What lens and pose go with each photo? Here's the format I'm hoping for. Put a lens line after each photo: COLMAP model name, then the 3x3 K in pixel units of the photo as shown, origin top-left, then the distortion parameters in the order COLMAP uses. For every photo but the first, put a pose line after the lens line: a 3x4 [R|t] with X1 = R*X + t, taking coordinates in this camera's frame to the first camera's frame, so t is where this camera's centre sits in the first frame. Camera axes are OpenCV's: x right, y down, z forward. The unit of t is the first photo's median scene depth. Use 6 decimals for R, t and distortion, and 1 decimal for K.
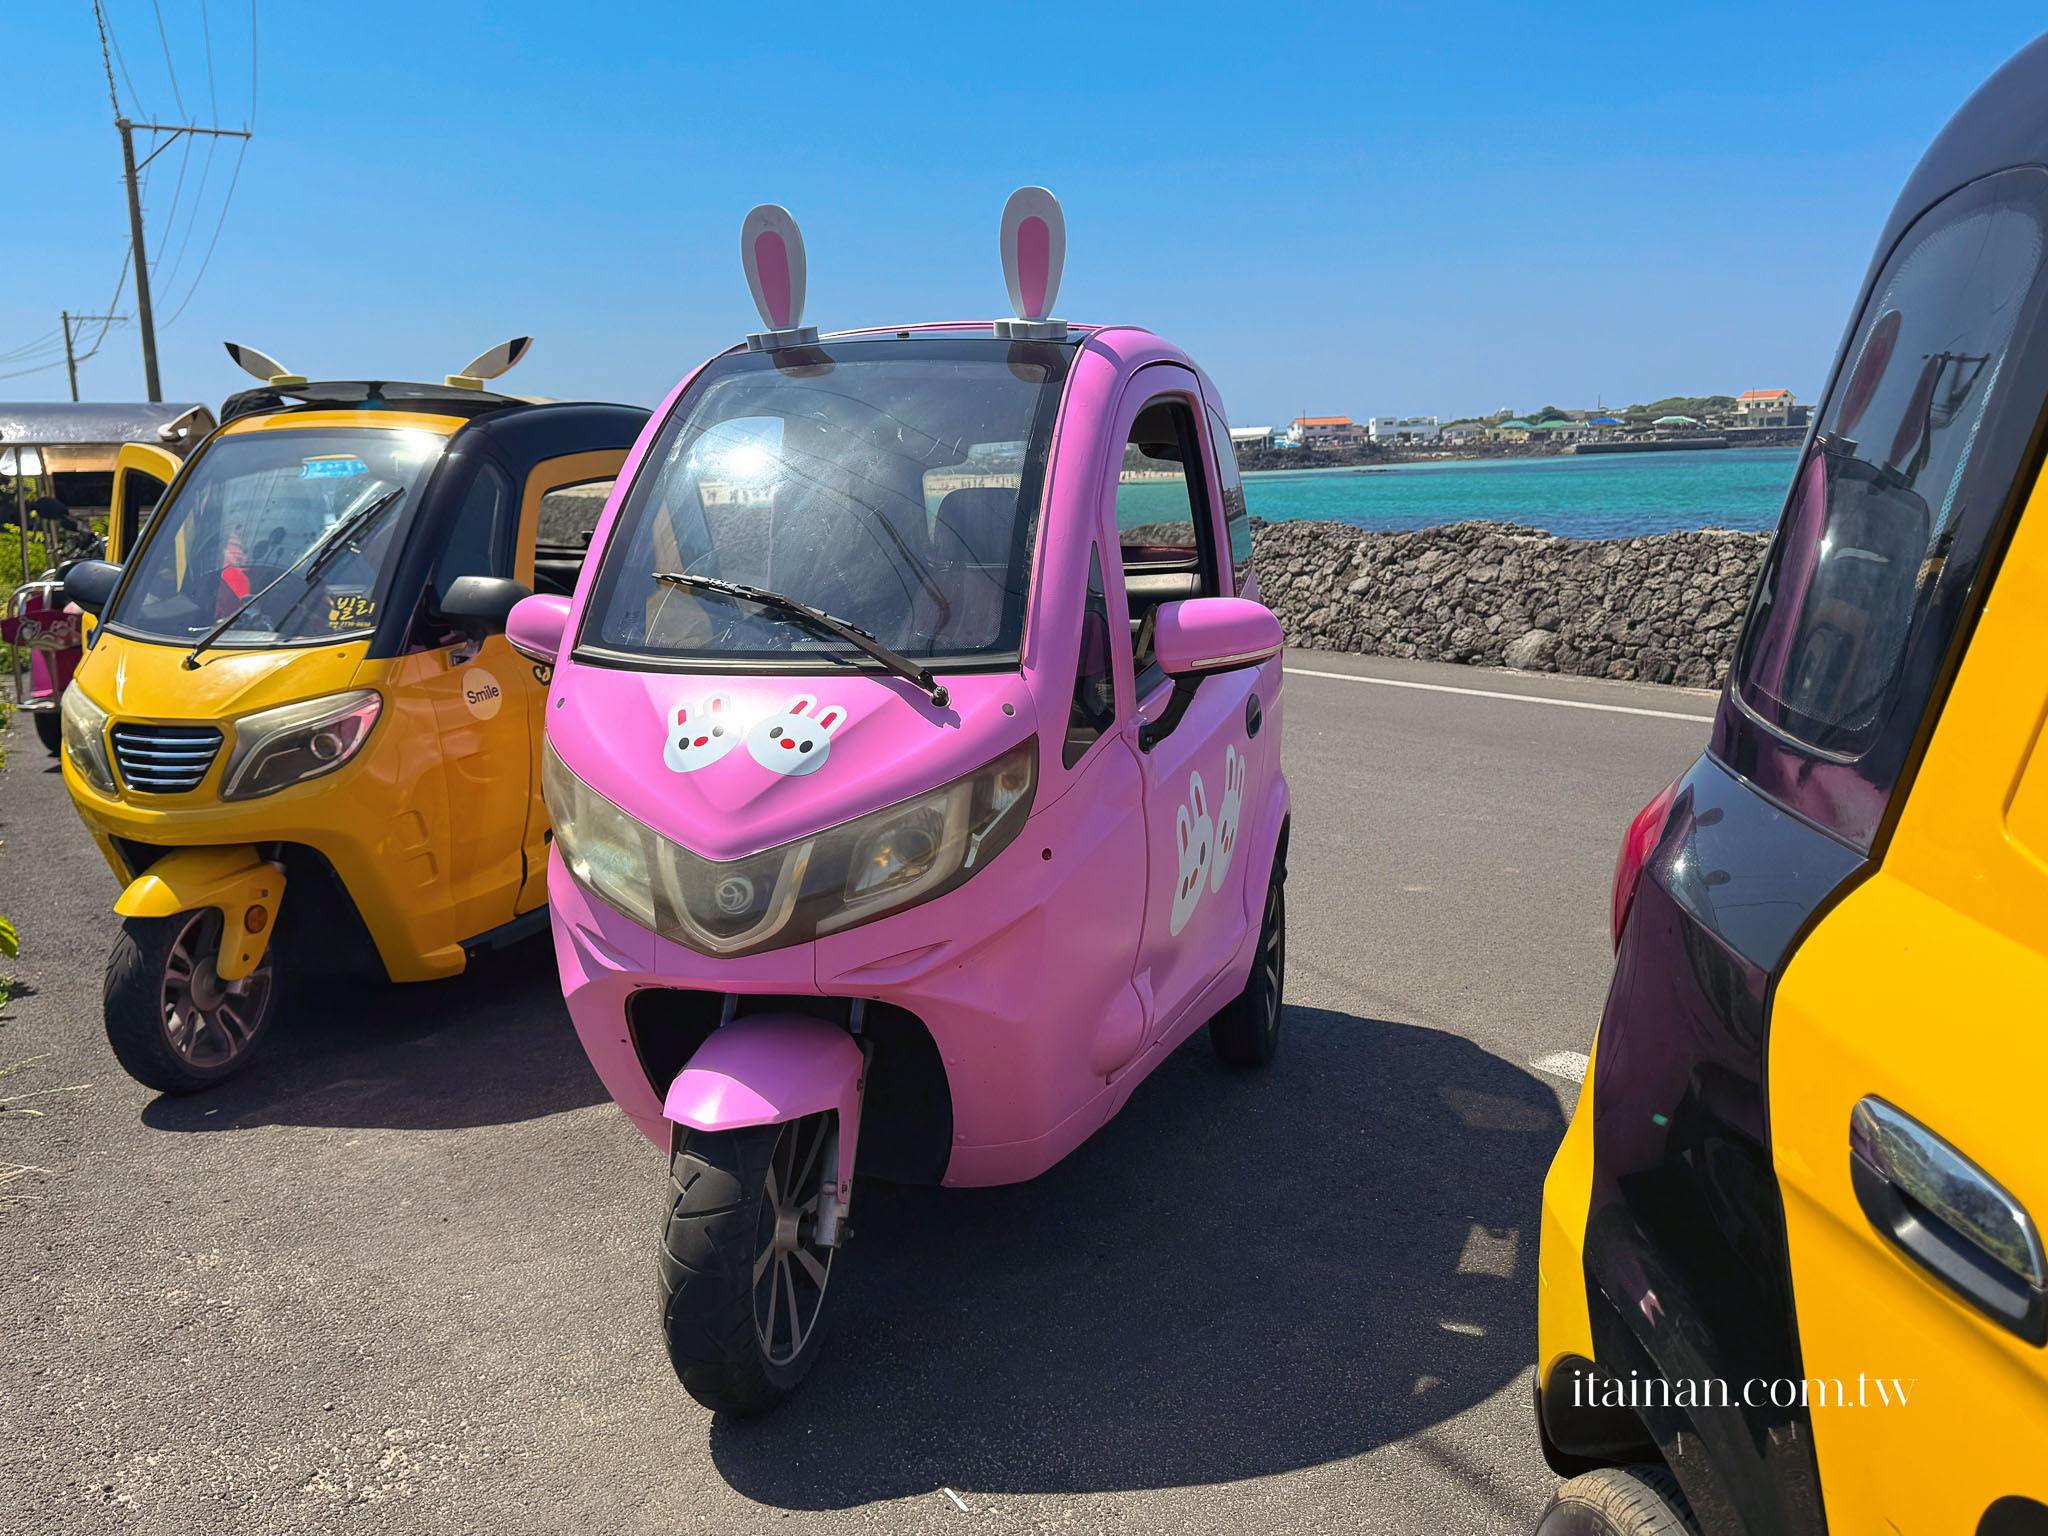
lens RADIAL K [[1667.3, 0, 1015.9], [0, 1667.3, 785.6], [0, 0, 1]] dist [0.059572, -0.023222]
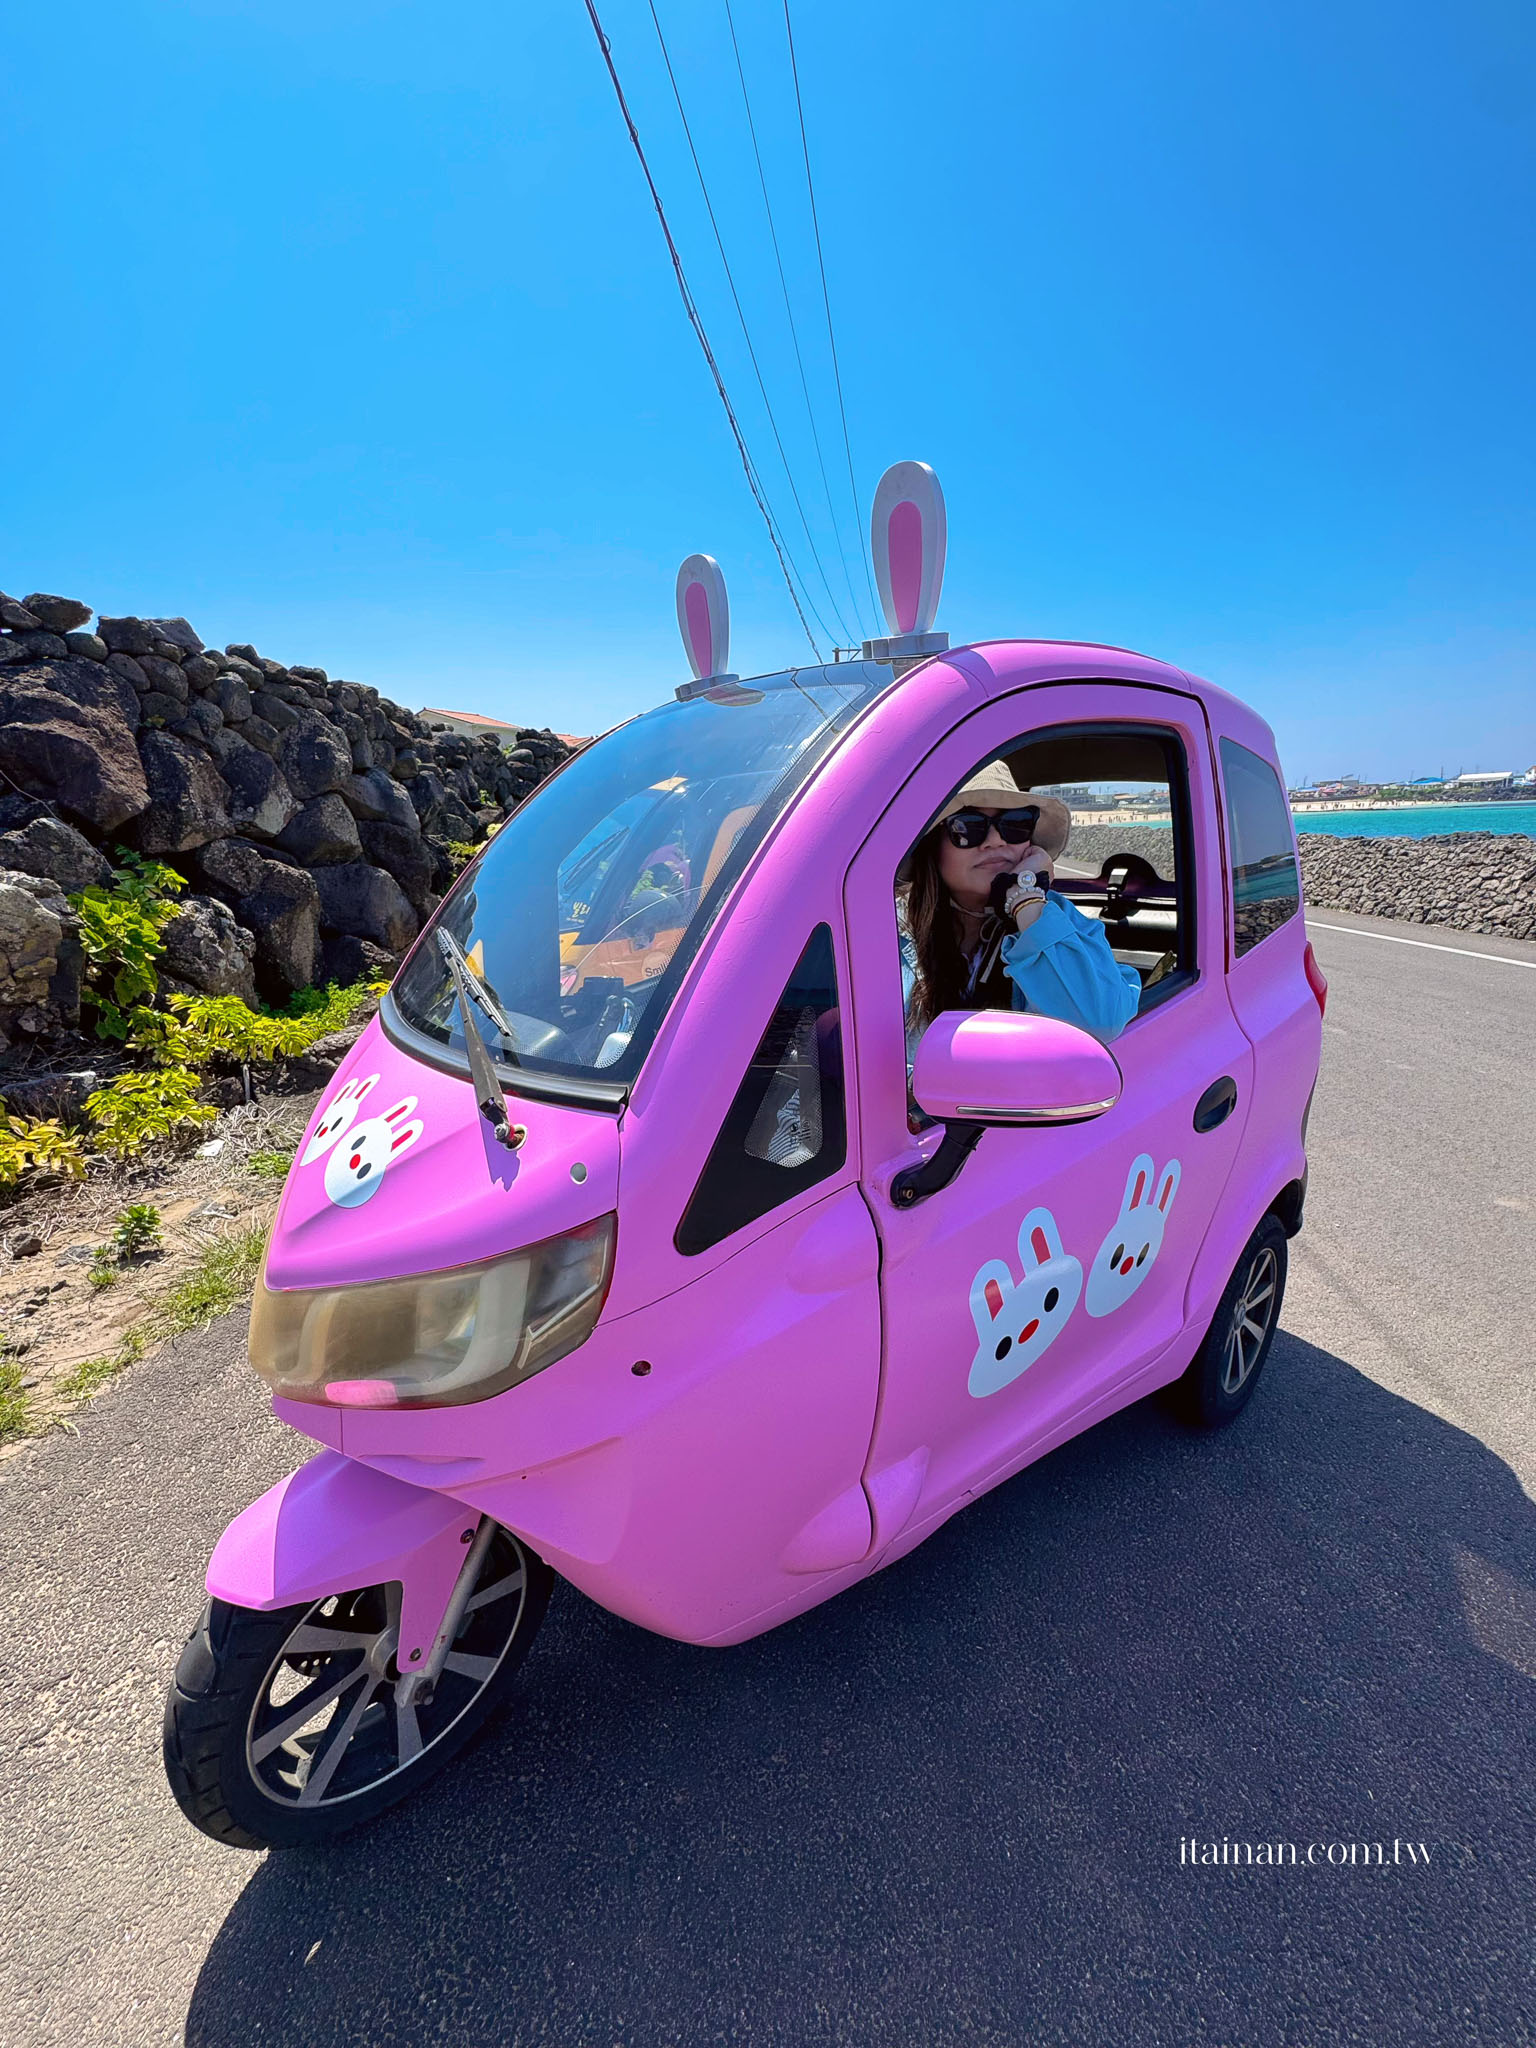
lens RADIAL K [[816.7, 0, 764.6], [0, 816.7, 1027.9], [0, 0, 1]] dist [-0.009384, 0.000460]
pose [[0.840852, 0.131861, -0.524957, 0.149135], [-0.089456, 0.990389, 0.105482, -0.095237], [0.533821, -0.041734, 0.844567, 0.483046]]
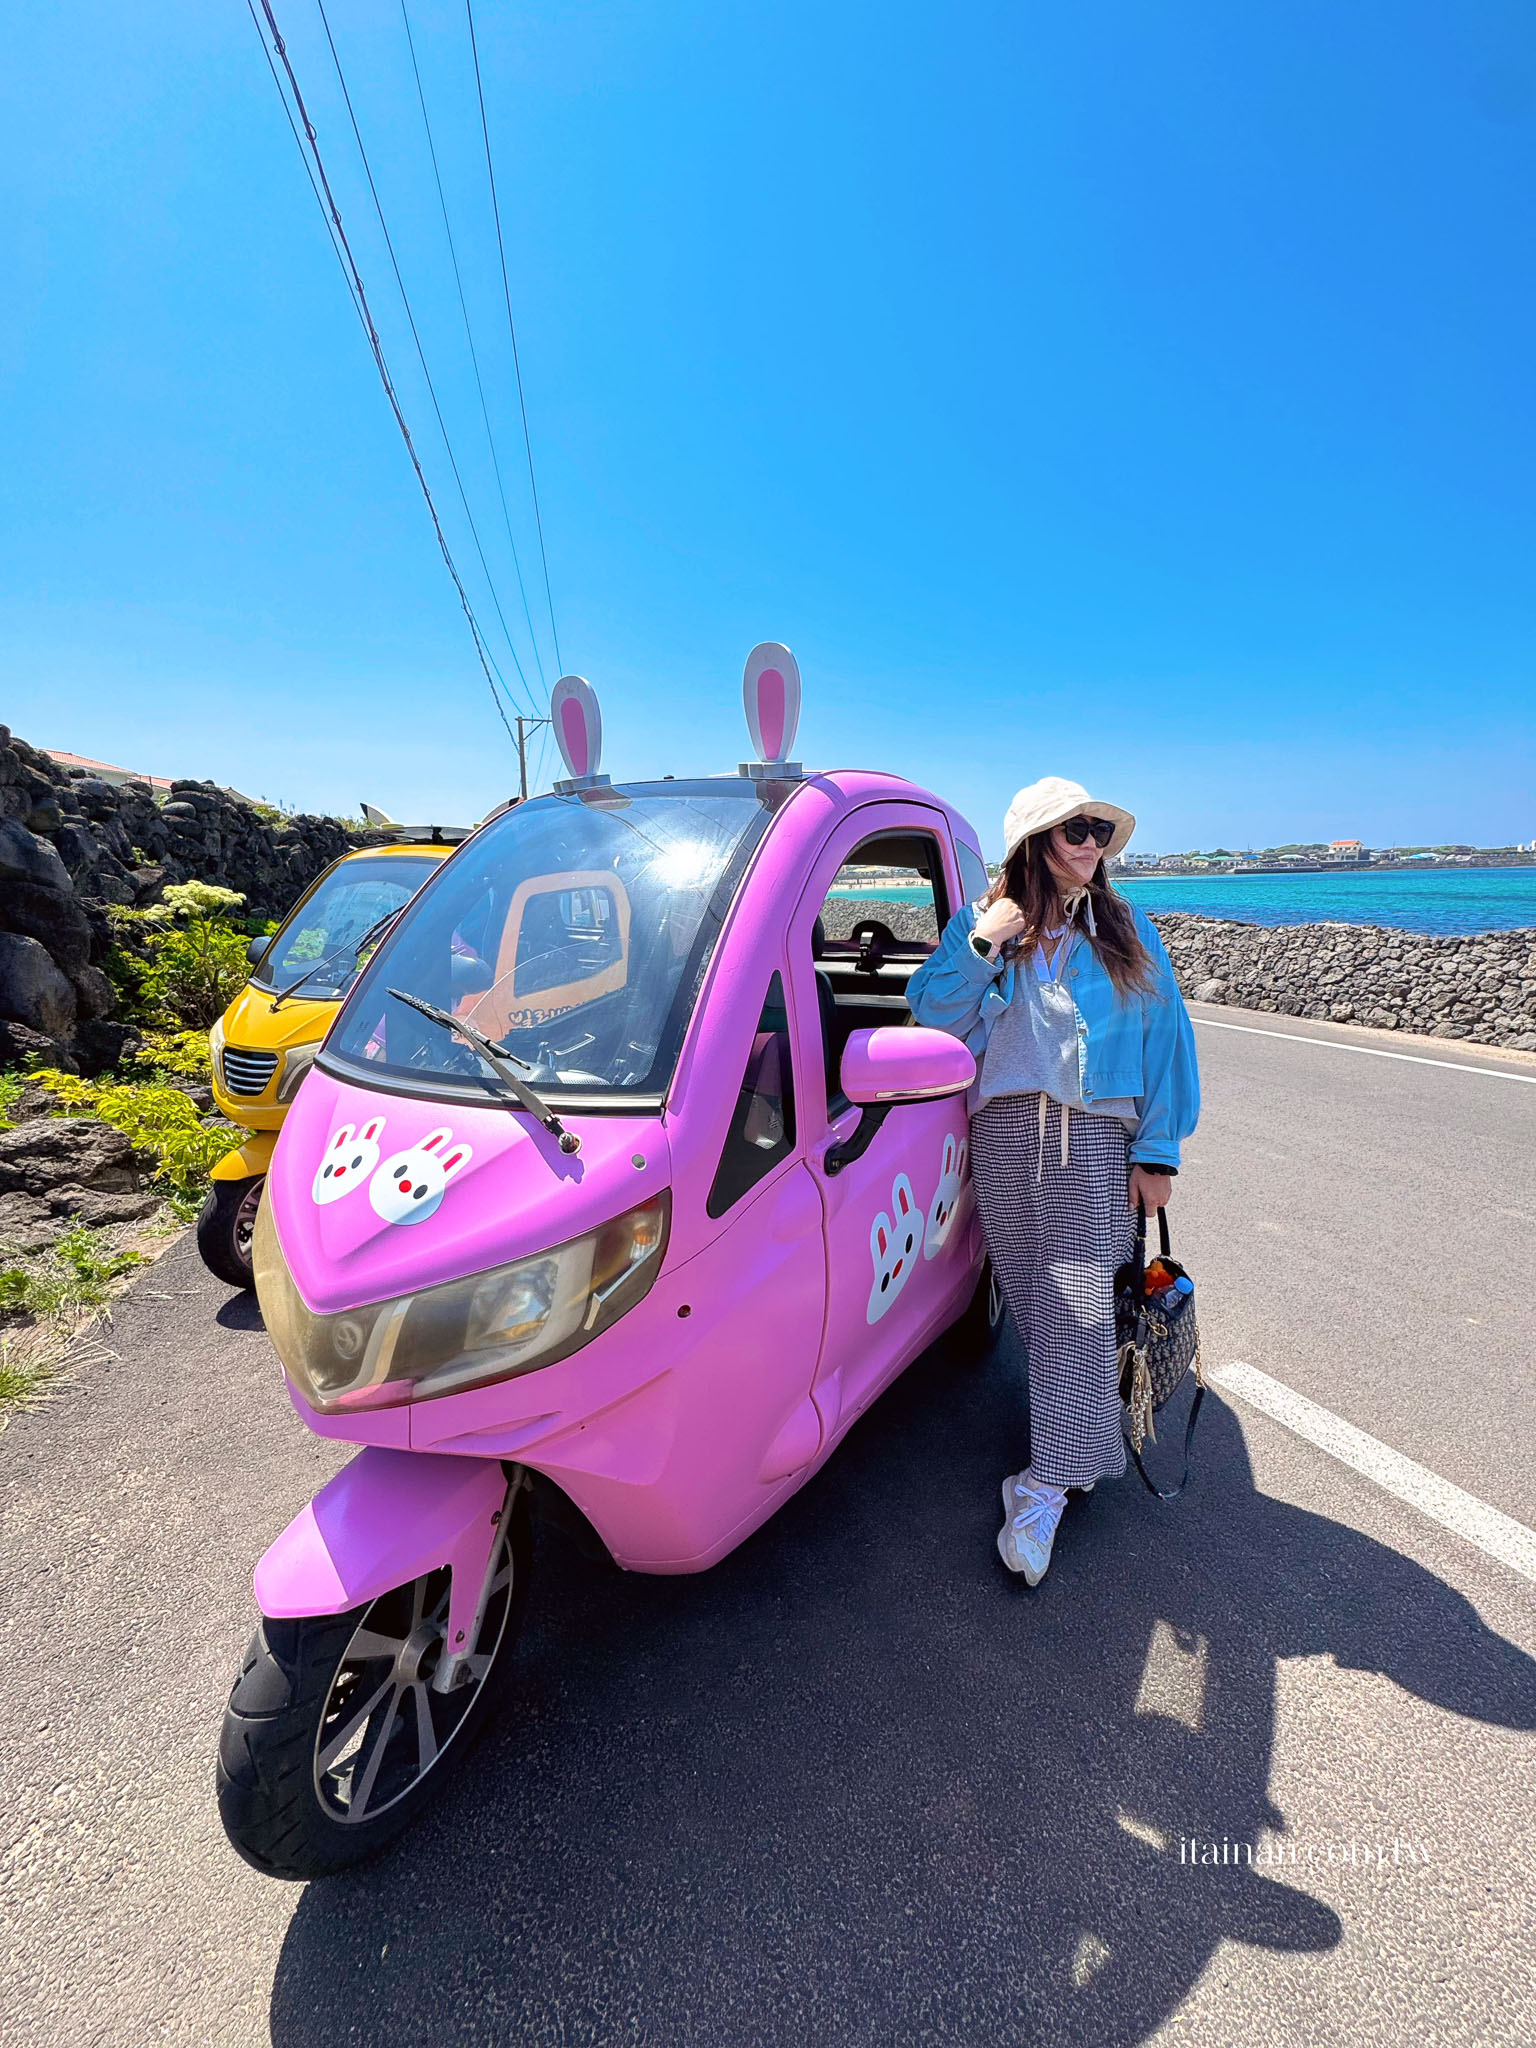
lens RADIAL K [[816.7, 0, 771.3], [0, 816.7, 1024.0], [0, 0, 1]] dist [-0.009384, 0.000460]
pose [[0.981199, 0.045416, -0.187581, 0.094762], [-0.046758, 0.998903, -0.002734, -0.078991], [0.187250, 0.011454, 0.982245, 0.365216]]
